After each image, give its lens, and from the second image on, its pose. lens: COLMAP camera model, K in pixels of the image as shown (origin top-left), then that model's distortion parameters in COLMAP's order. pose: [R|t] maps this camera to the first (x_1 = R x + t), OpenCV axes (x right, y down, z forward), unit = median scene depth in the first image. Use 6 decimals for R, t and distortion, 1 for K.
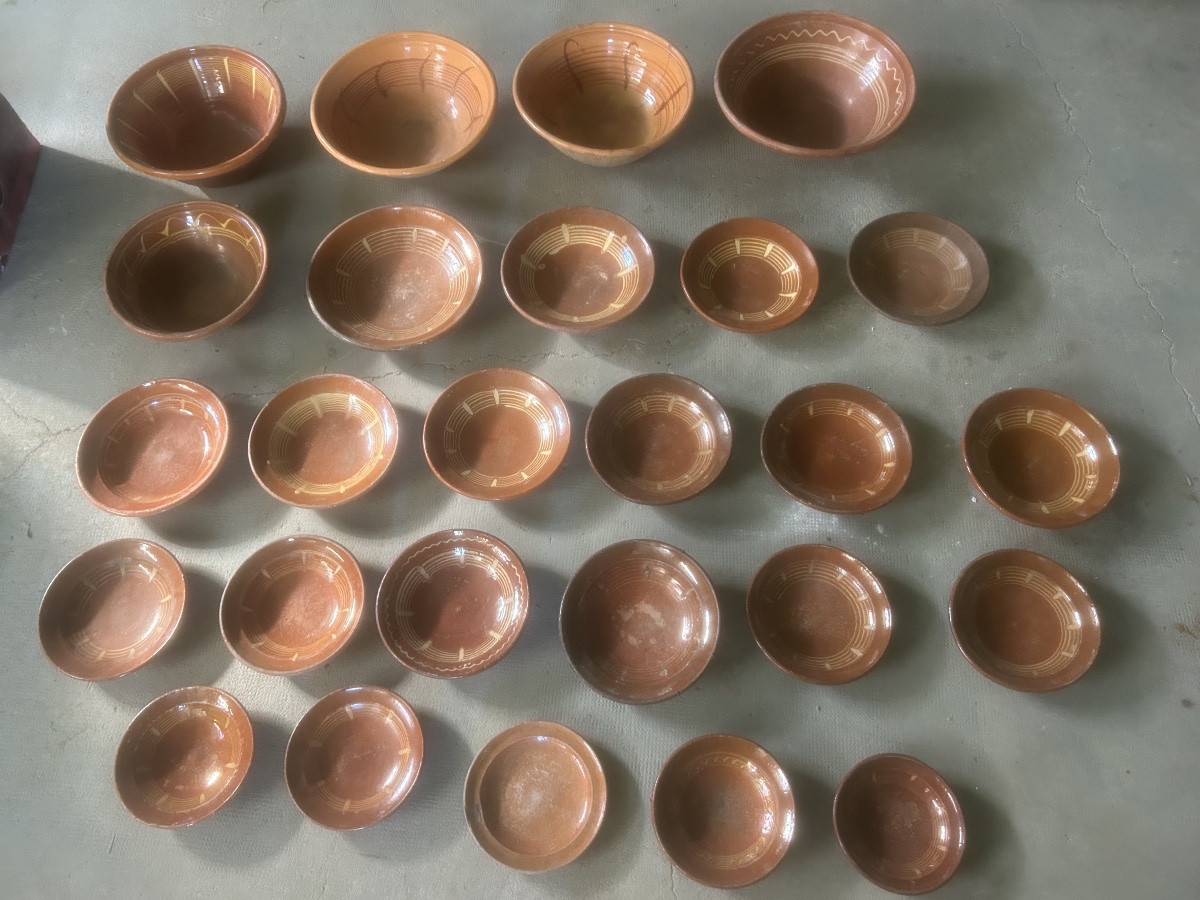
lens RADIAL K [[917.8, 0, 593.5], [0, 917.8, 457.3], [0, 0, 1]] dist [0.044185, -0.059404]
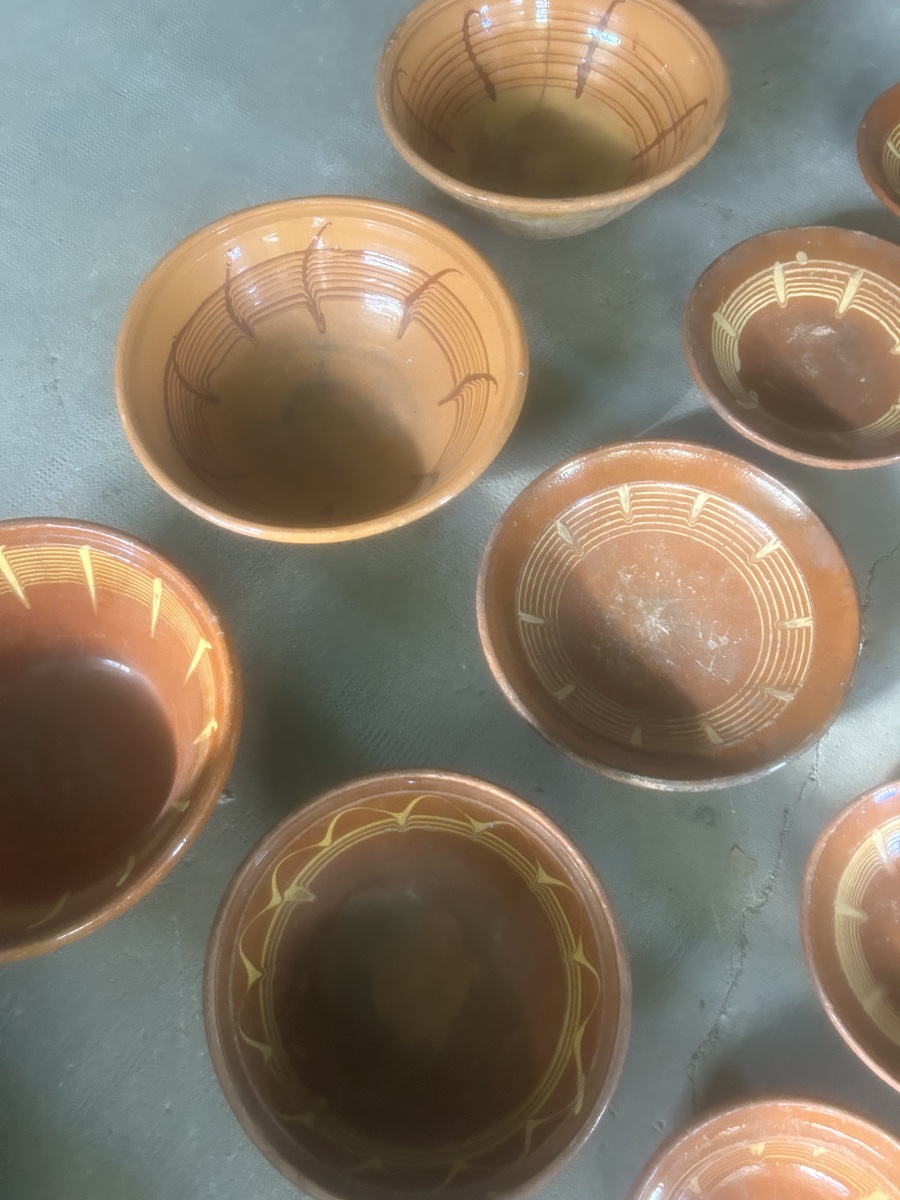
lens RADIAL K [[917.8, 0, 450.0], [0, 917.8, 604.6], [0, 0, 1]] dist [0.044185, -0.059404]
pose [[0.592057, -0.742018, 0.314447, -0.454893], [0.723530, 0.661256, 0.198102, -0.394201], [-0.354925, 0.110224, 0.928374, 0.639035]]
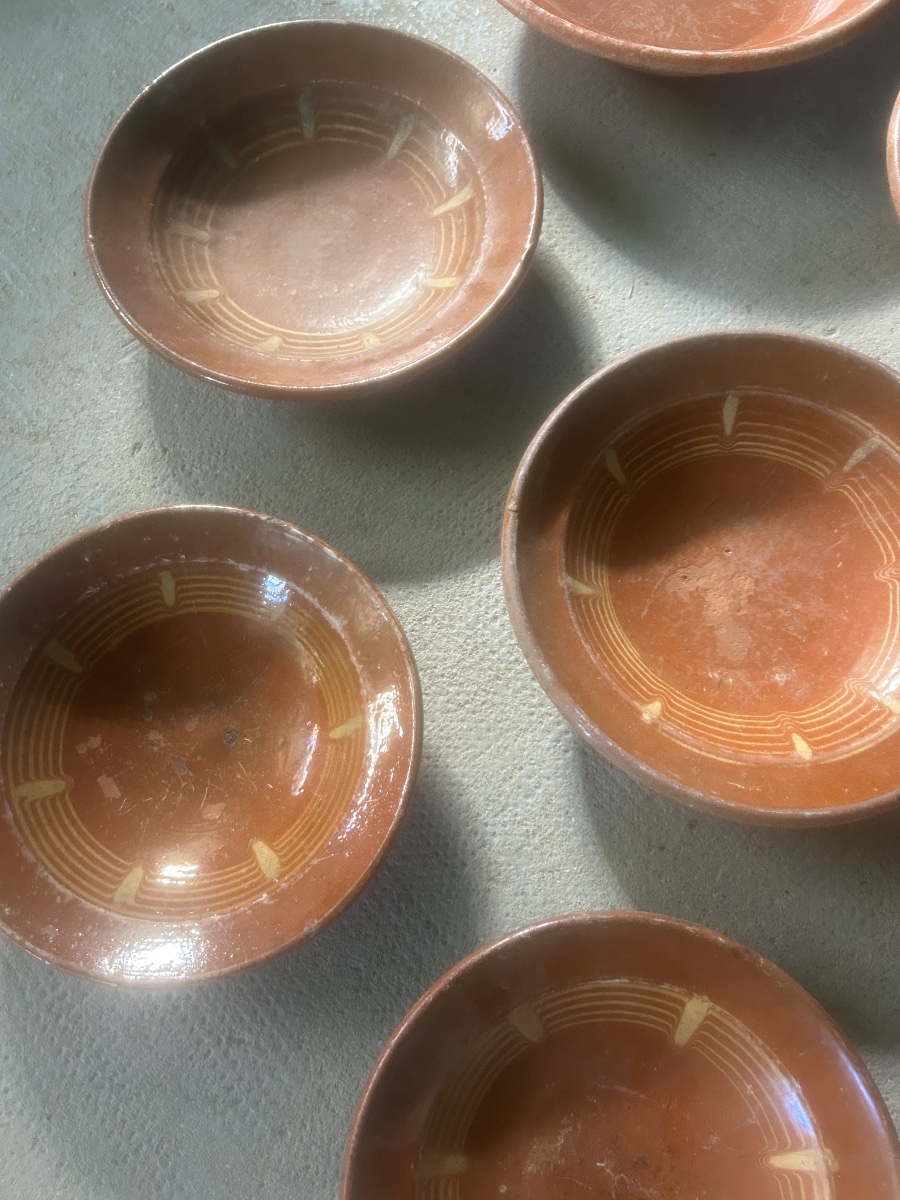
lens RADIAL K [[917.8, 0, 448.6], [0, 917.8, 600.0], [0, 0, 1]] dist [0.044185, -0.059404]
pose [[0.714434, 0.668325, -0.207185, -0.294499], [-0.629875, 0.743240, 0.225506, 0.148792], [0.304700, -0.030608, 0.951957, 0.636721]]
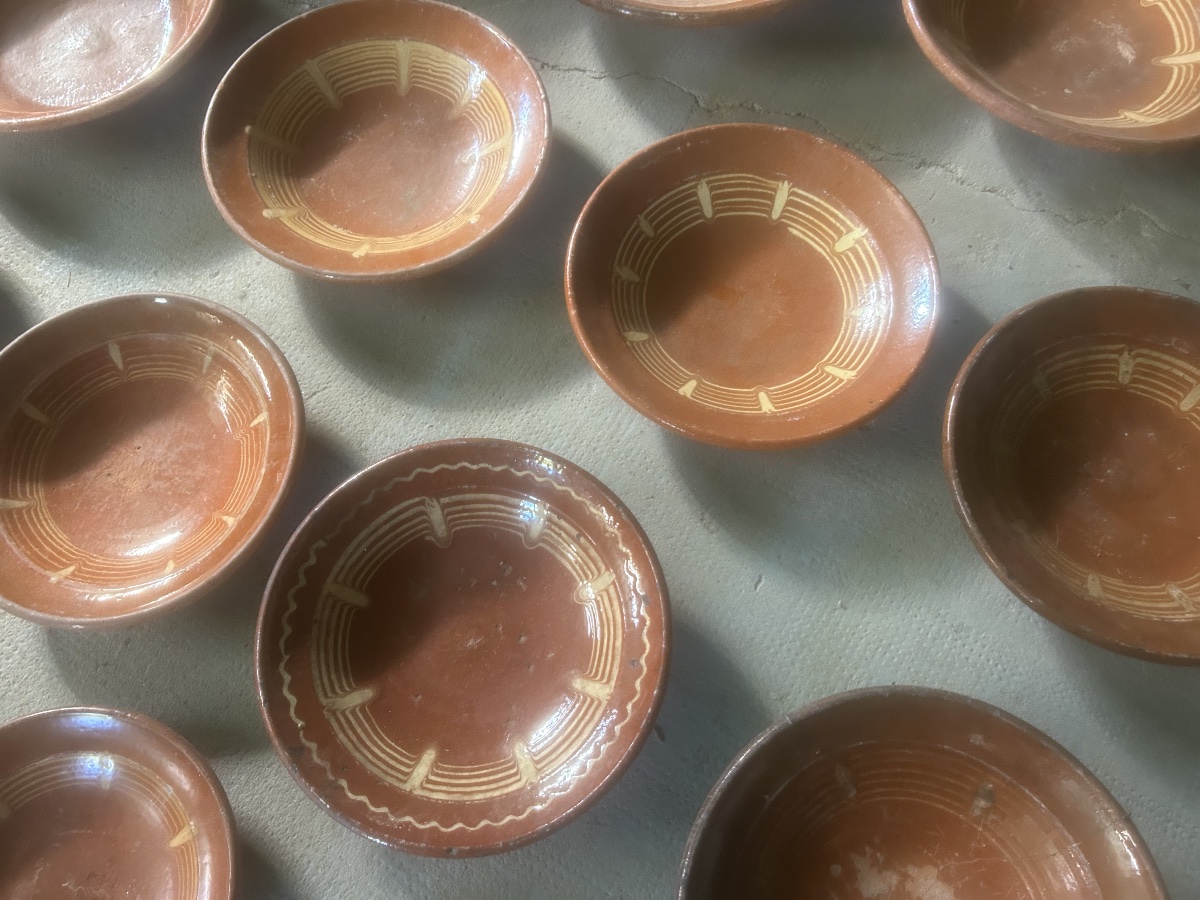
lens RADIAL K [[917.8, 0, 587.6], [0, 917.8, 431.4], [0, 0, 1]] dist [0.044185, -0.059404]
pose [[0.889621, 0.428045, -0.159222, -0.073191], [-0.414721, 0.903169, 0.110869, 0.018851], [0.191261, -0.032598, 0.980998, 0.577009]]
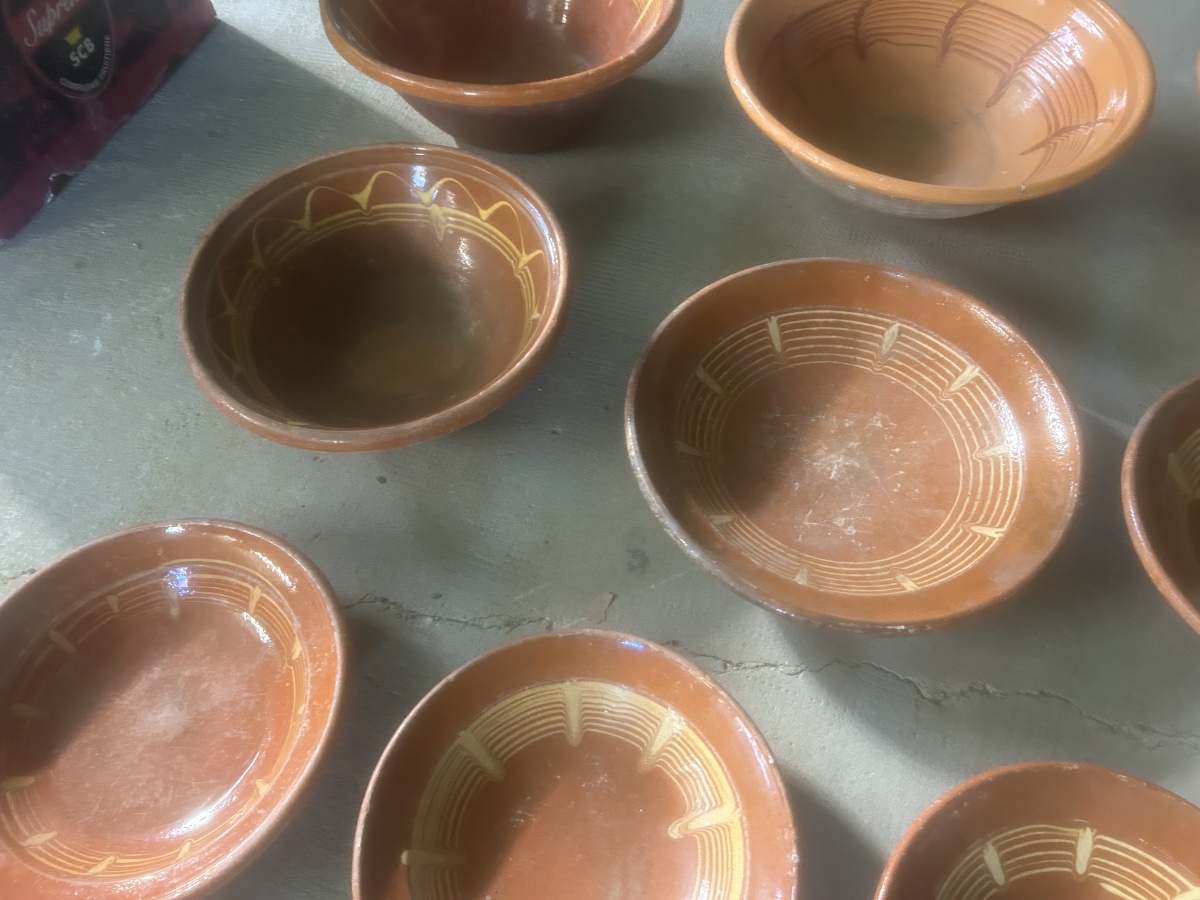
lens RADIAL K [[917.8, 0, 603.4], [0, 917.8, 459.3], [0, 0, 1]] dist [0.044185, -0.059404]
pose [[0.947122, 0.271136, -0.171598, -0.256254], [-0.290037, 0.952151, -0.096375, -0.120463], [0.137256, 0.141048, 0.980442, 0.635419]]
